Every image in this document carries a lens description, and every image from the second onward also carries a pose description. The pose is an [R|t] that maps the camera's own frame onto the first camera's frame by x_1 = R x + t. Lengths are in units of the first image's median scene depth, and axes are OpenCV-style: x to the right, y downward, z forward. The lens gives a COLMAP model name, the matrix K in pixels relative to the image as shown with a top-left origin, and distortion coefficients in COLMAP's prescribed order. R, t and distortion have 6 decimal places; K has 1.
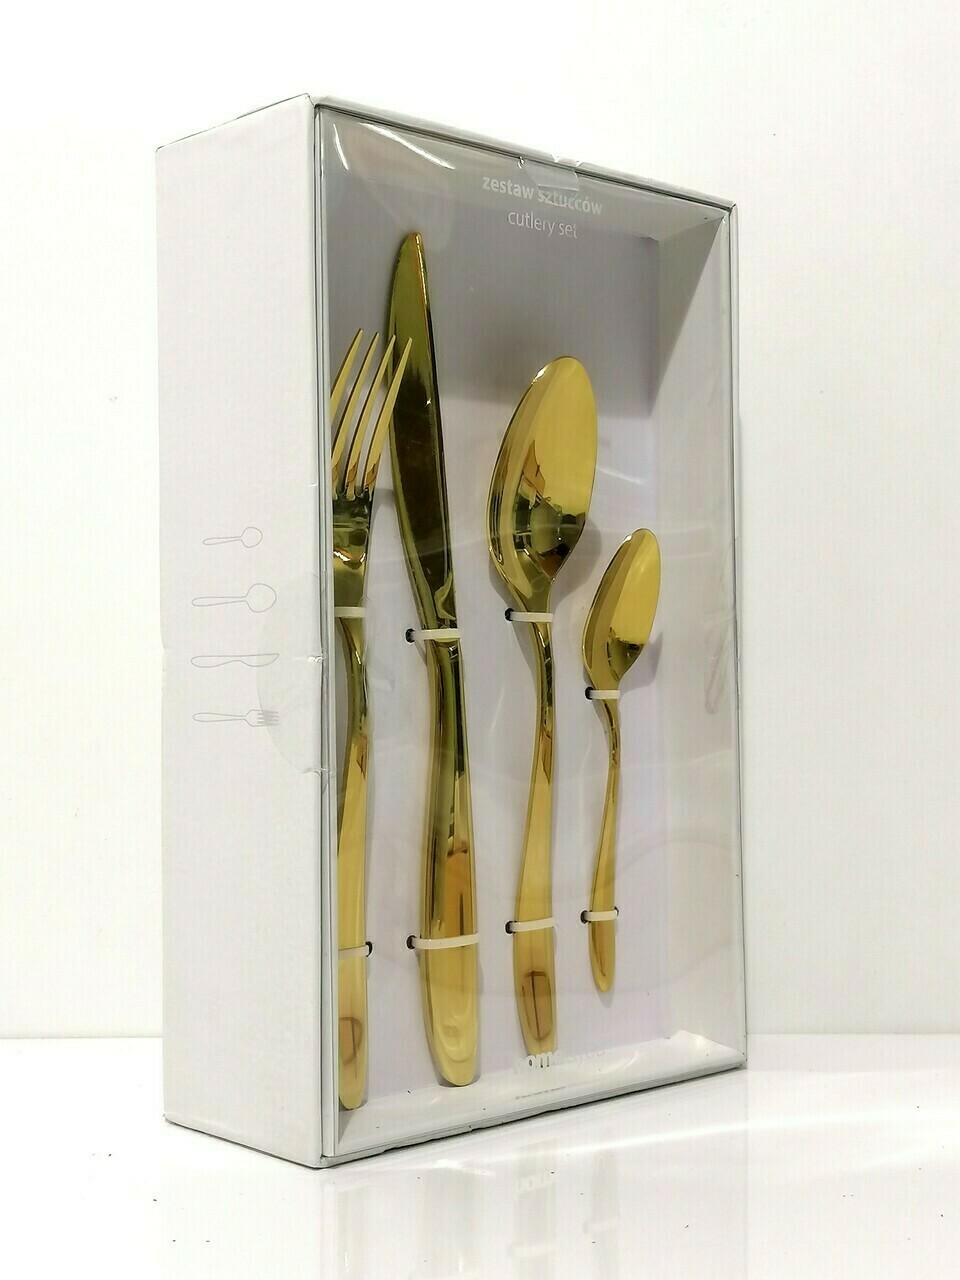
lens RADIAL K [[1882.9, 0, 480.0], [0, 1882.9, 640.0], [0, 0, 1]] dist [0.012409, -0.018029]
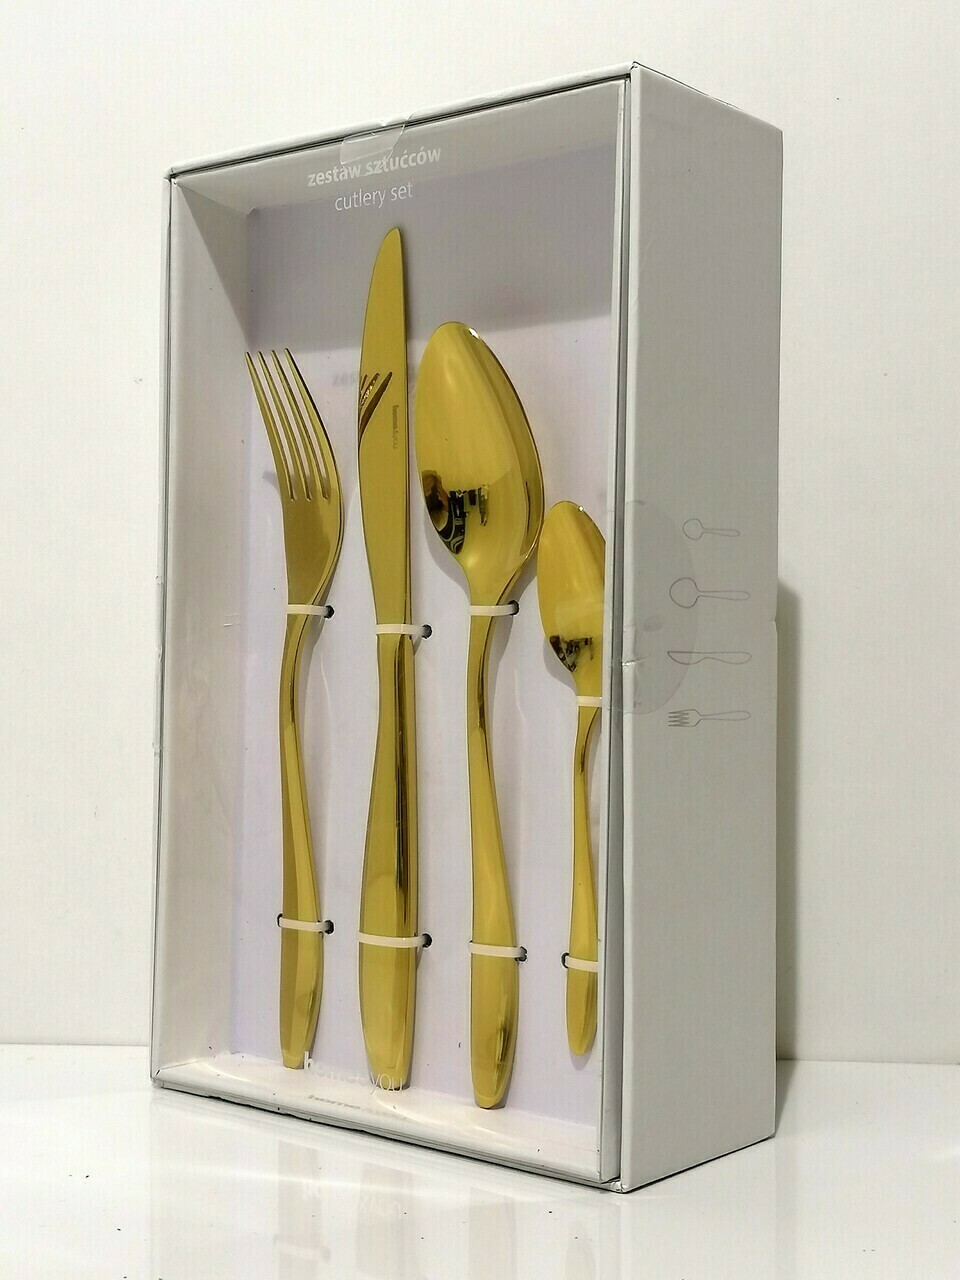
lens RADIAL K [[1882.9, 0, 480.0], [0, 1882.9, 640.0], [0, 0, 1]] dist [0.012409, -0.018029]
pose [[0.128898, 0.011629, -0.991590, 0.970288], [0.001555, 0.999928, 0.011929, -0.009694], [0.991657, -0.003079, 0.128870, 0.921118]]
